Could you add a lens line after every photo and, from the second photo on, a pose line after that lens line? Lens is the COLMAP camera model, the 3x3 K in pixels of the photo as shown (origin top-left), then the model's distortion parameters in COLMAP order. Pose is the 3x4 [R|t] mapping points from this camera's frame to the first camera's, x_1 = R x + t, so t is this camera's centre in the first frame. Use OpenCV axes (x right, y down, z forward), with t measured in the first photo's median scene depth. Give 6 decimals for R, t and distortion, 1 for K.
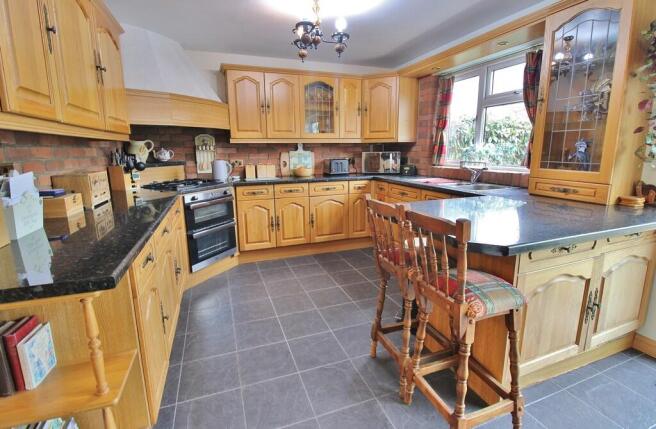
lens RADIAL K [[308.8, 0, 327.9], [0, 308.8, 212.0], [0, 0, 1]] dist [-0.004451, 0.000125]
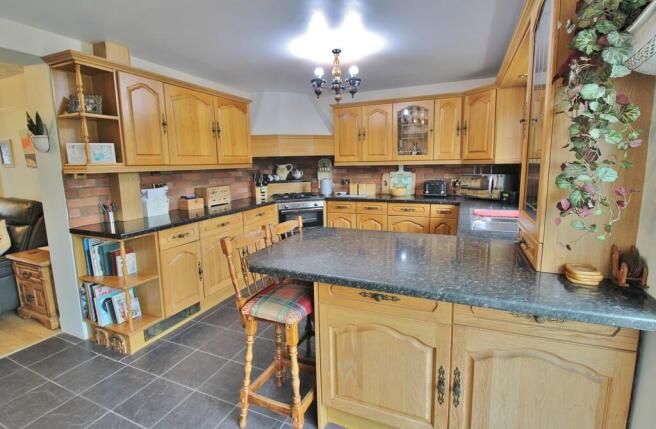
lens RADIAL K [[308.8, 0, 328.1], [0, 308.8, 211.0], [0, 0, 1]] dist [-0.004451, 0.000125]
pose [[0.724139, 0.101307, -0.682172, 0.495072], [-0.126337, 0.991900, 0.013193, -0.050676], [0.677983, 0.076630, 0.731072, 0.073762]]
